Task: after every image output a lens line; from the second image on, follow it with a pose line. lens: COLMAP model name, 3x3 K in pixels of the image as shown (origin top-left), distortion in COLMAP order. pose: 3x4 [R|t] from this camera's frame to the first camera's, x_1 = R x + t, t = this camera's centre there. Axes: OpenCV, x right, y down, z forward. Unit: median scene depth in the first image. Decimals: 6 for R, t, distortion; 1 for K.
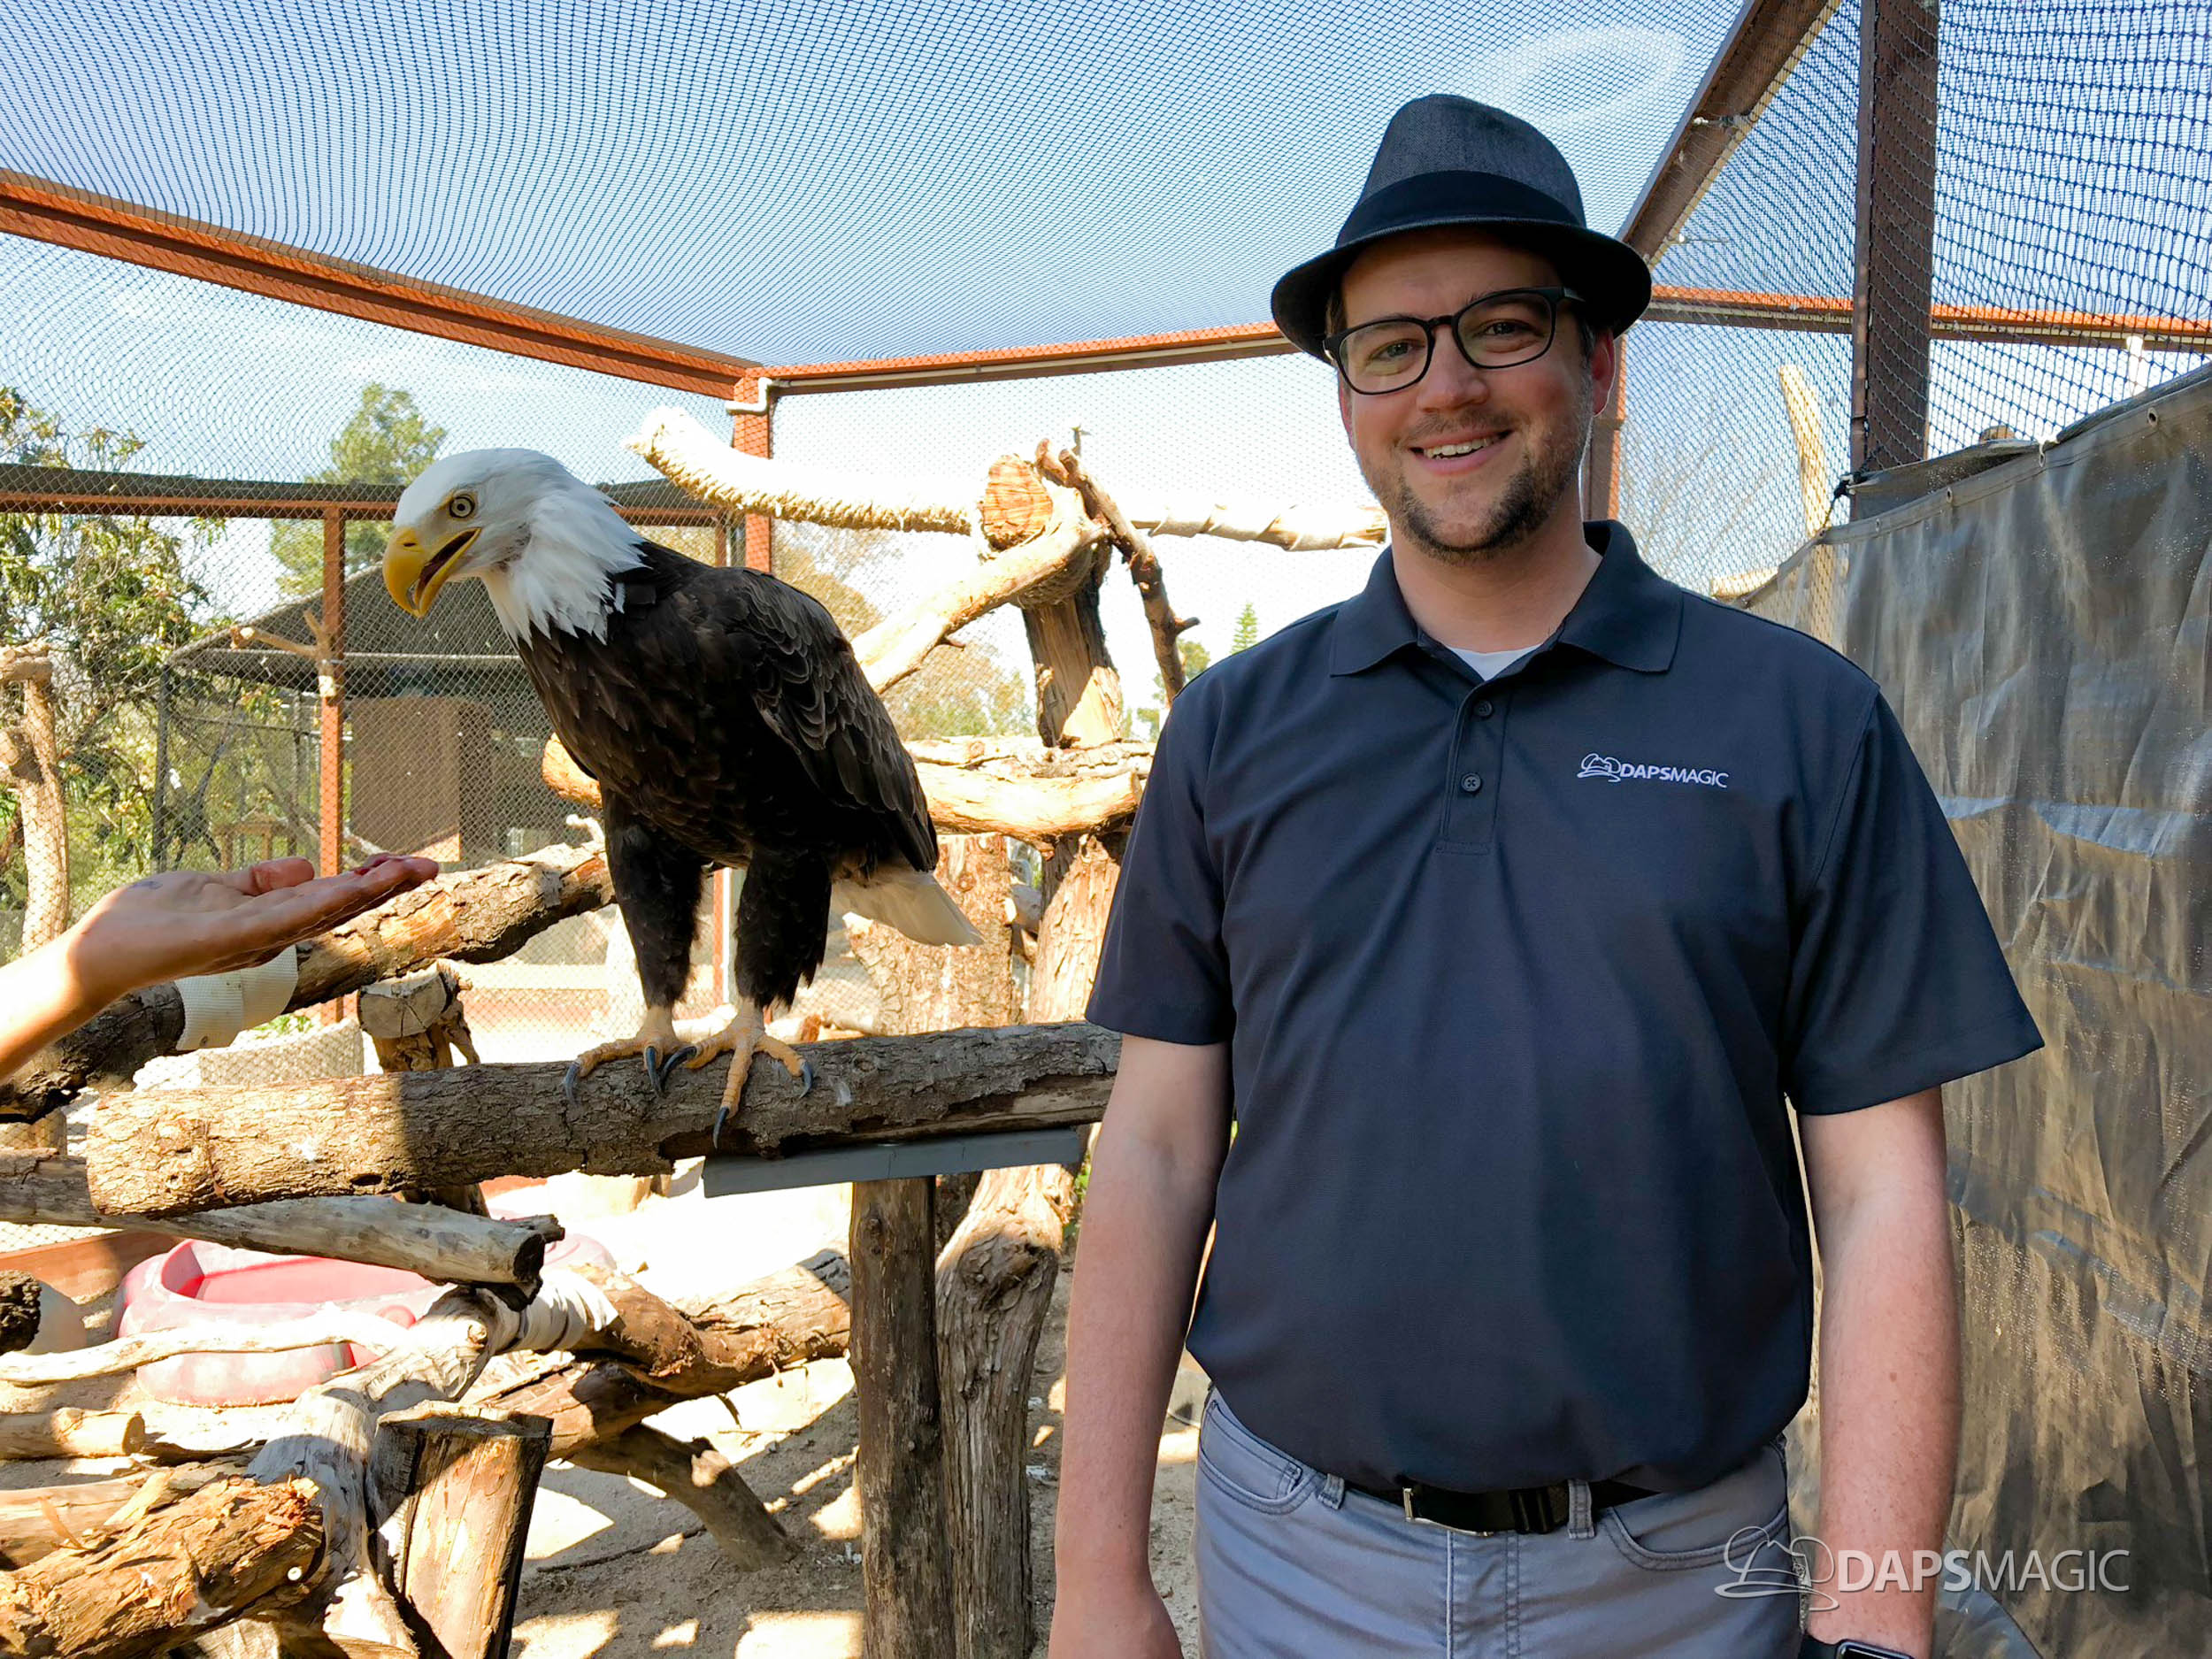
lens RADIAL K [[1815.0, 0, 1127.5], [0, 1815.0, 832.7], [0, 0, 1]] dist [0.002328, -0.030750]
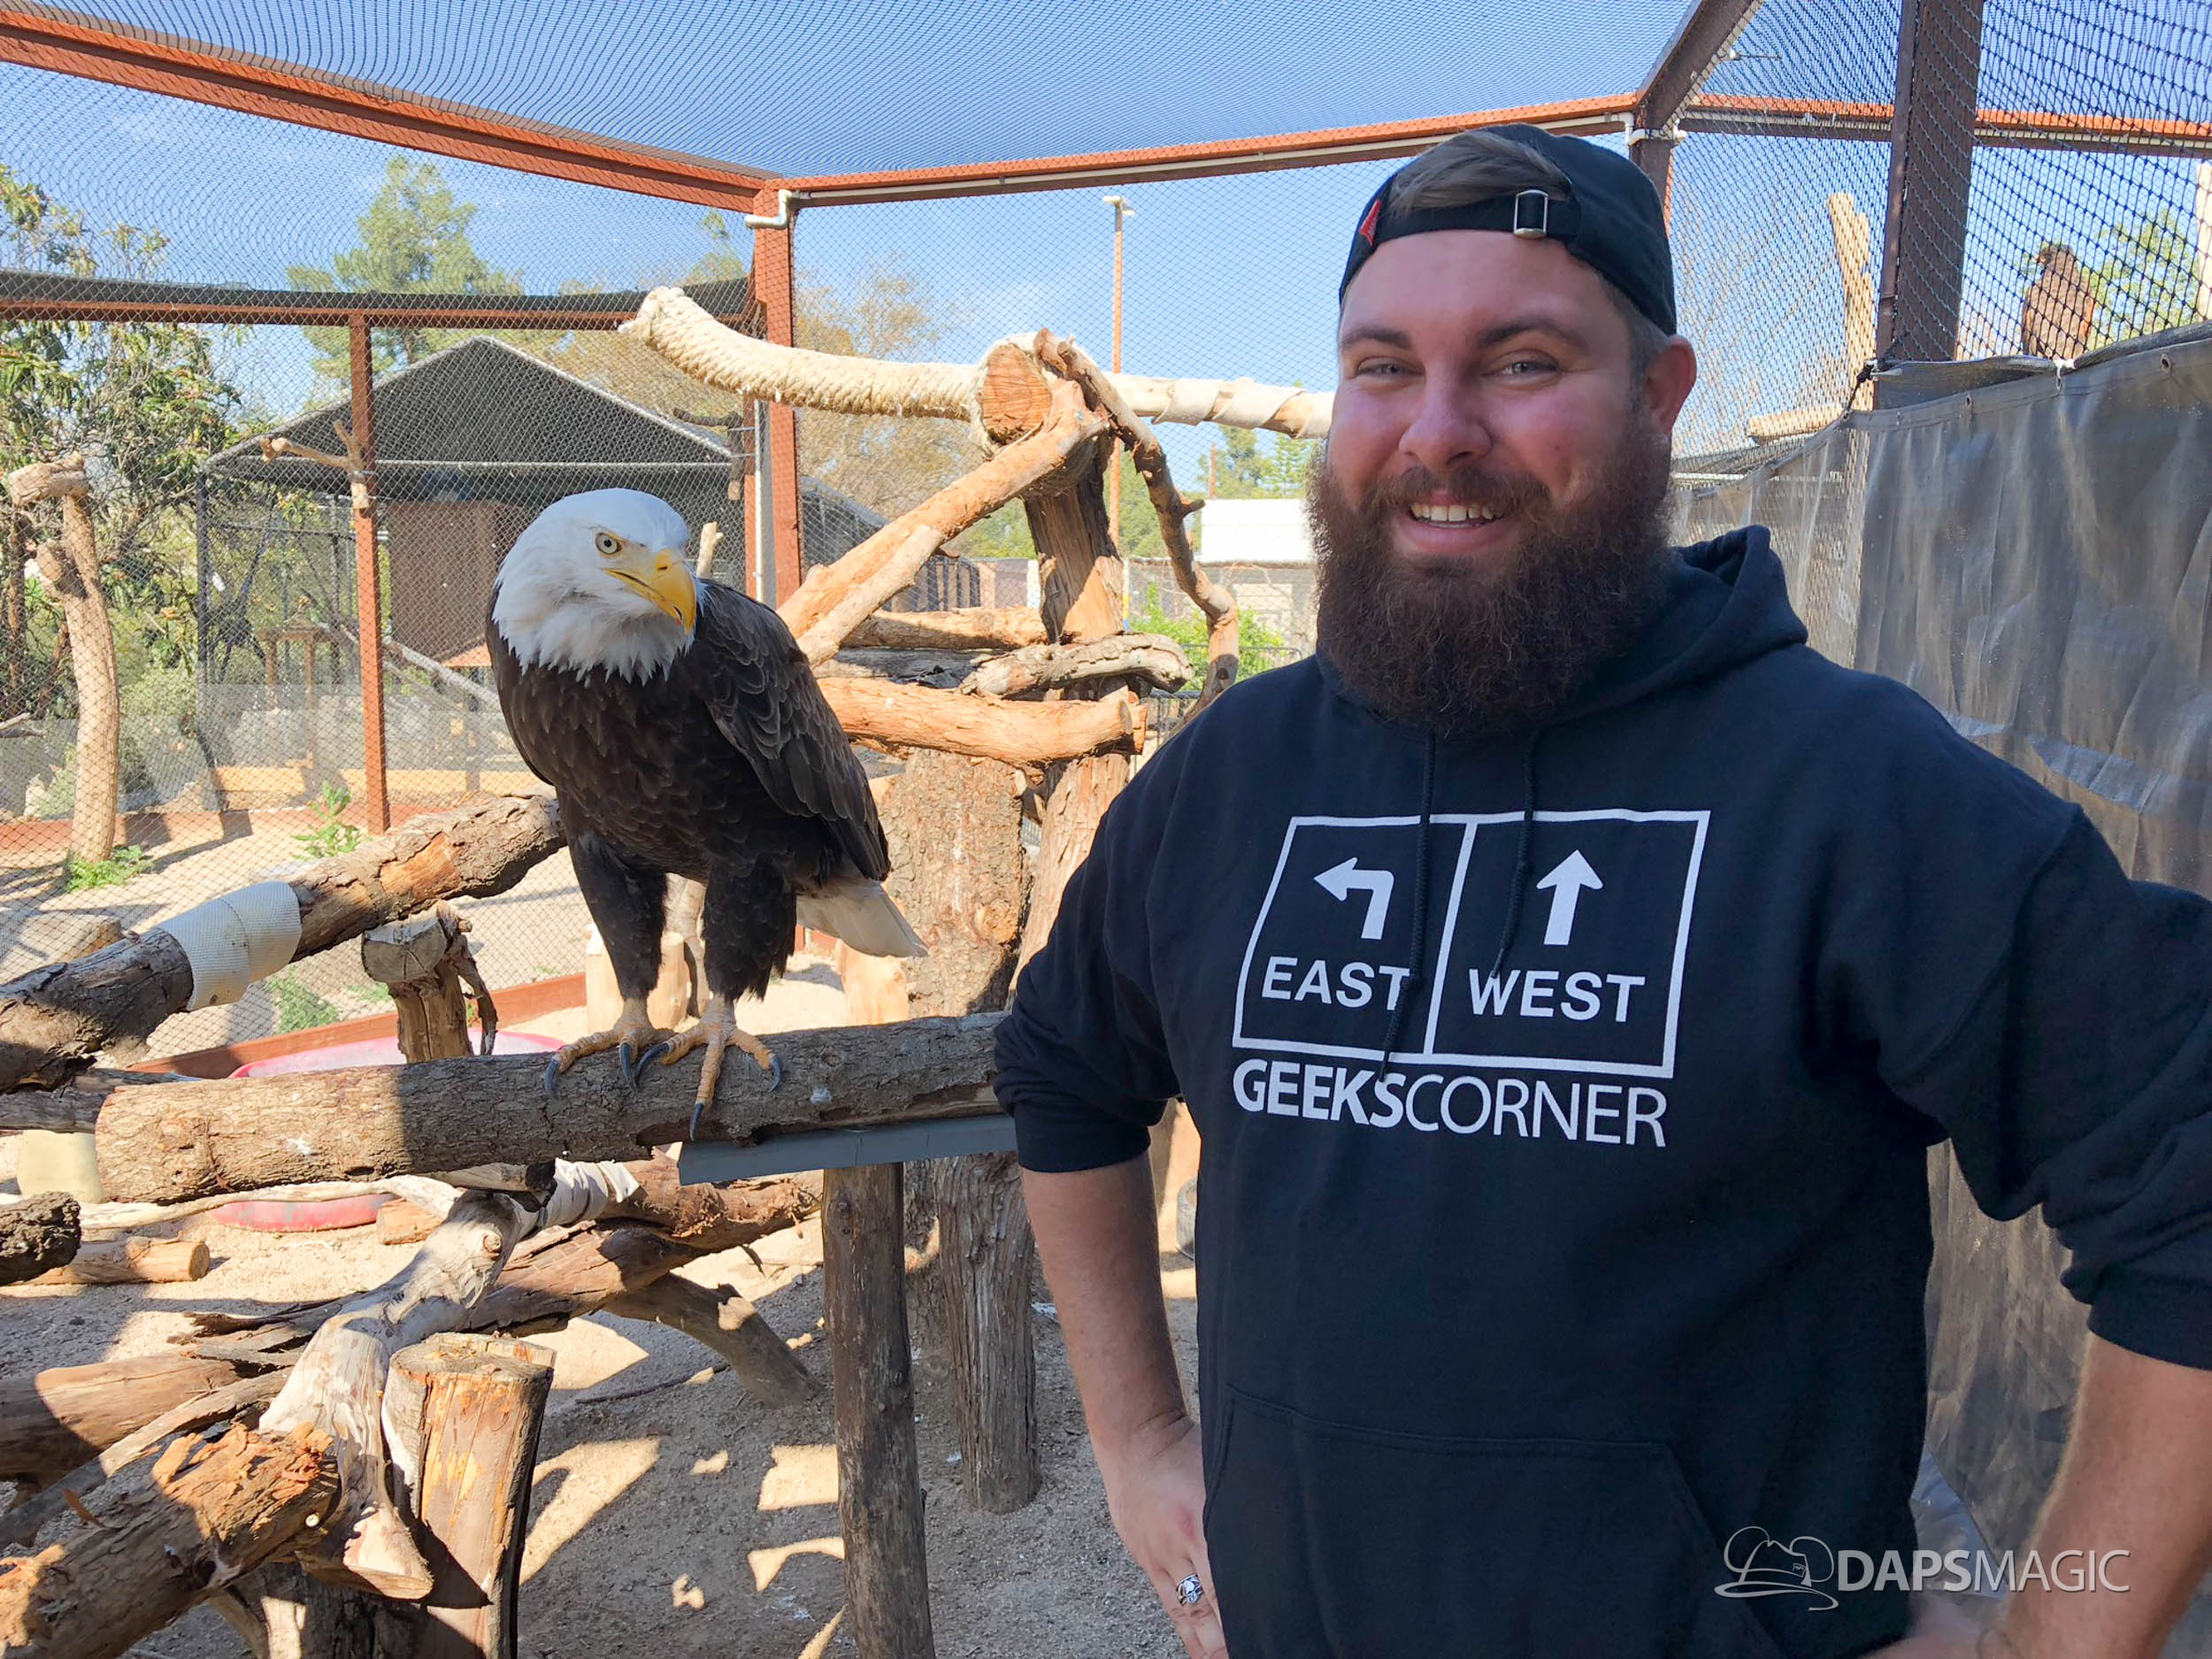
lens RADIAL K [[1815.0, 0, 1112.0], [0, 1815.0, 829.8], [0, 0, 1]] dist [0.002328, -0.030750]
pose [[0.999439, 0.006726, -0.032795, 0.024193], [-0.002747, 0.992783, 0.119894, -0.063264], [0.033365, -0.119737, 0.992245, -0.004155]]
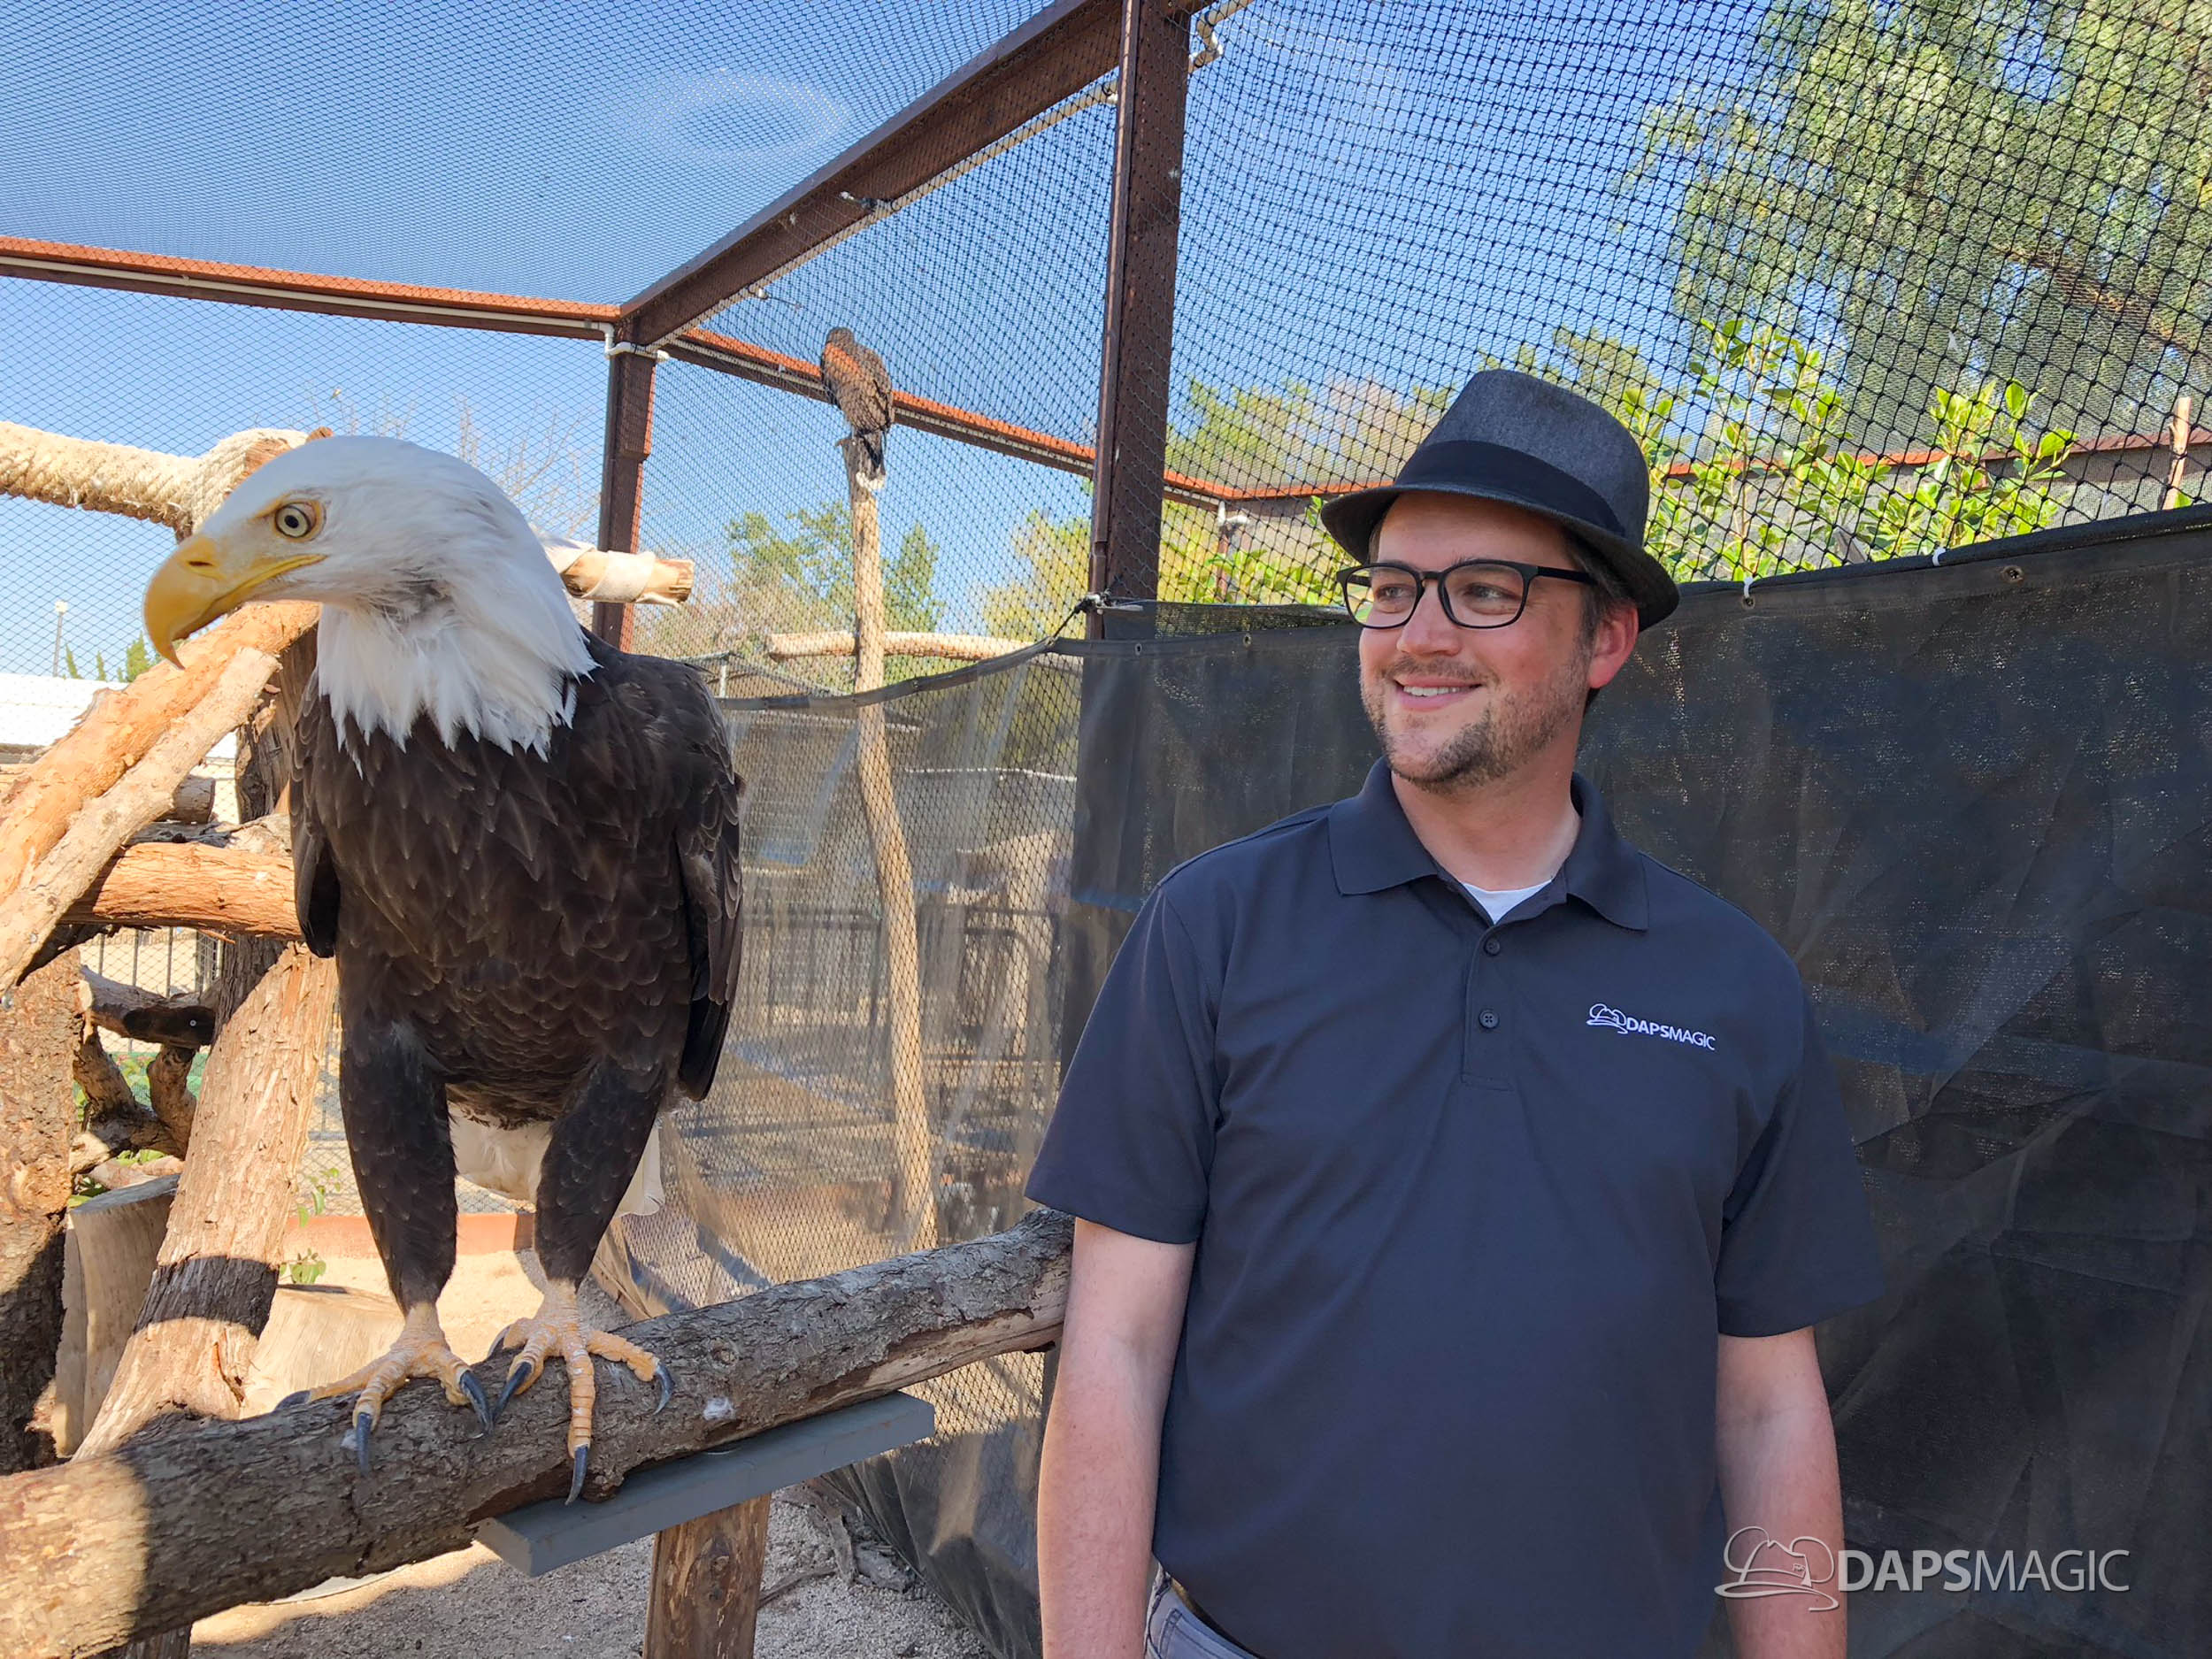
lens RADIAL K [[1815.0, 0, 1100.0], [0, 1815.0, 833.0], [0, 0, 1]] dist [0.002328, -0.030750]
pose [[0.788528, 0.047183, 0.613186, -0.245744], [-0.047180, 0.998755, -0.016179, -0.041316], [-0.613186, -0.016173, 0.789773, 0.156893]]
